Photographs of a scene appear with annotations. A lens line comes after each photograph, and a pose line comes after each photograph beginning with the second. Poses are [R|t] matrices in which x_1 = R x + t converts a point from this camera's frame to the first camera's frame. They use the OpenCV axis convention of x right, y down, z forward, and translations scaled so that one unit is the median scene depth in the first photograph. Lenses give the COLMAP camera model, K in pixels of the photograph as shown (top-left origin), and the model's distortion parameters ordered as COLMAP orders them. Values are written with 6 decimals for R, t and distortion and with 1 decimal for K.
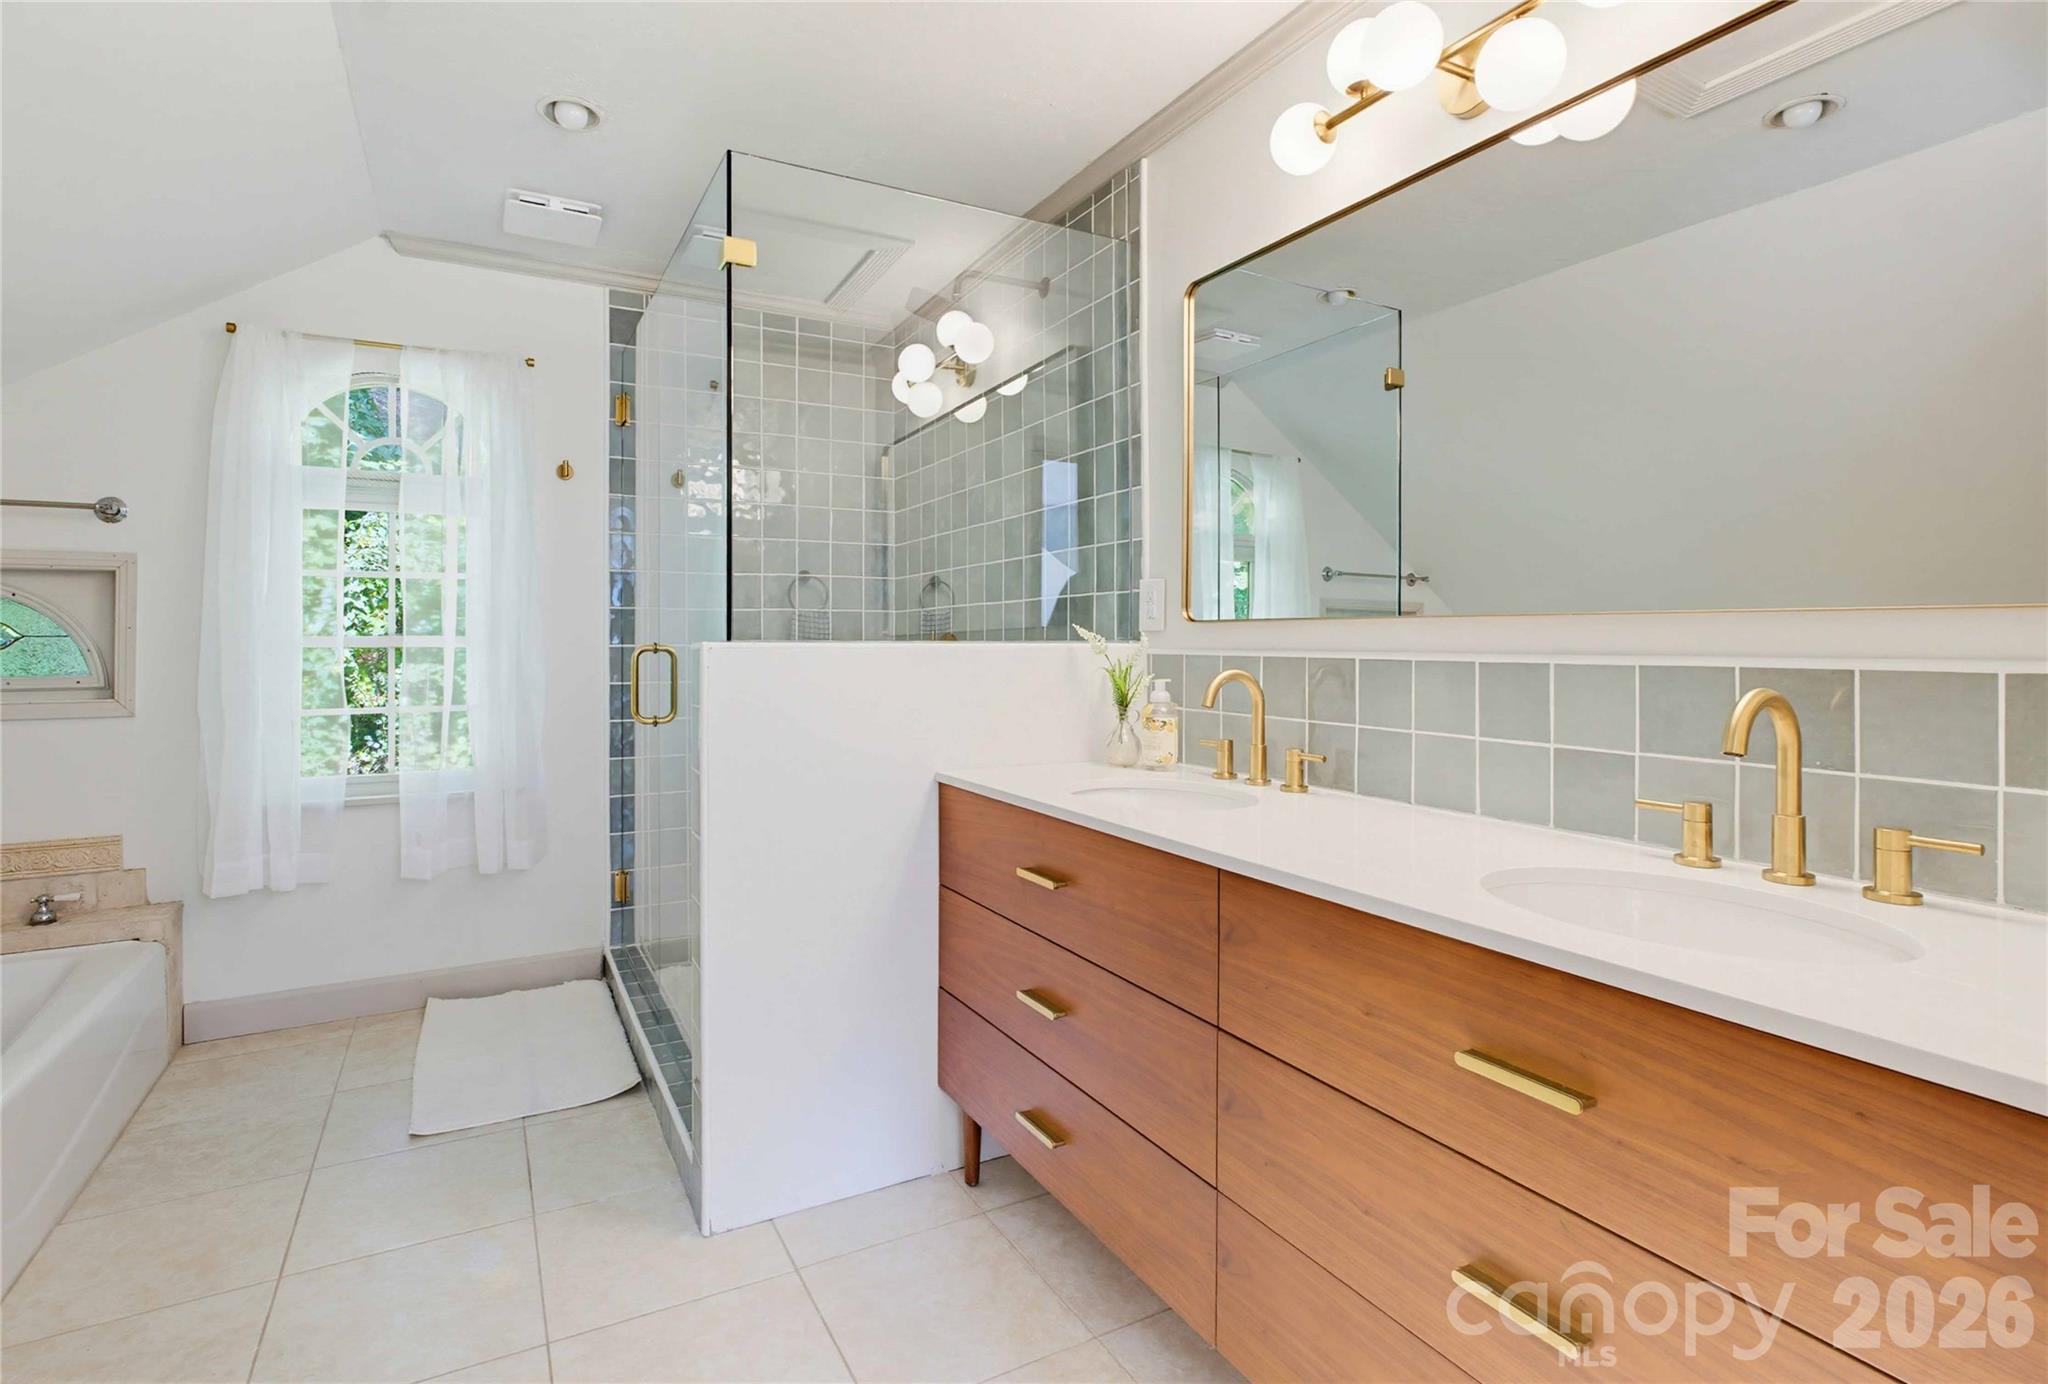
lens RADIAL K [[987.6, 0, 976.8], [0, 987.6, 647.3], [0, 0, 1]] dist [-0.004202, 0.000377]
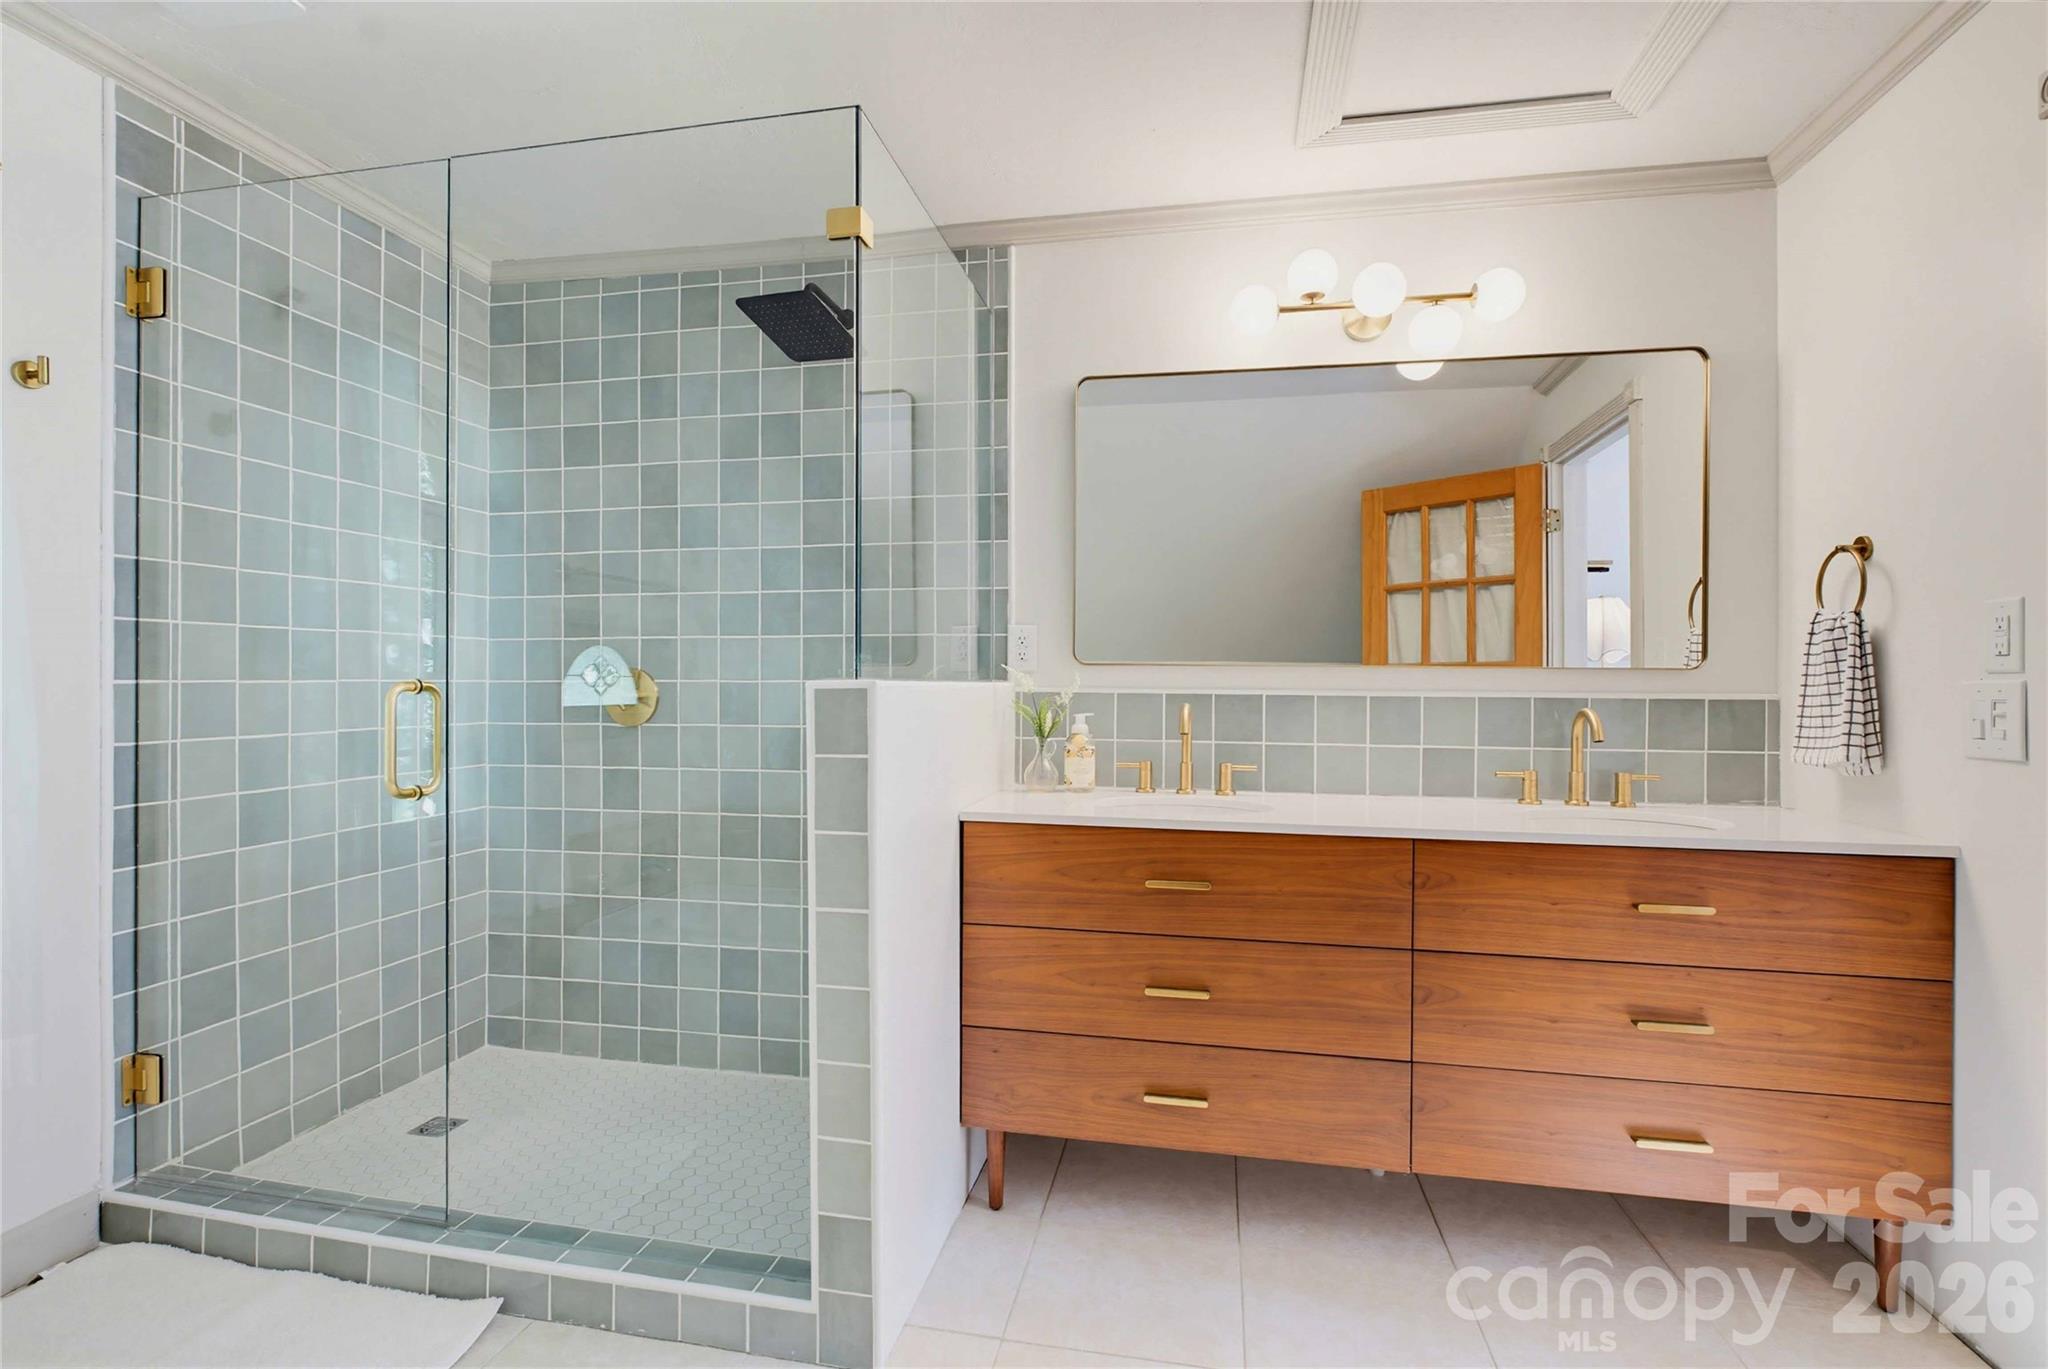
lens RADIAL K [[987.6, 0, 1012.2], [0, 987.6, 682.8], [0, 0, 1]] dist [-0.004202, 0.000377]
pose [[0.642337, 0.000981, 0.766421, -0.759005], [-0.002790, 0.999996, 0.001058, -0.004516], [-0.766417, -0.002818, 0.642337, 0.316117]]
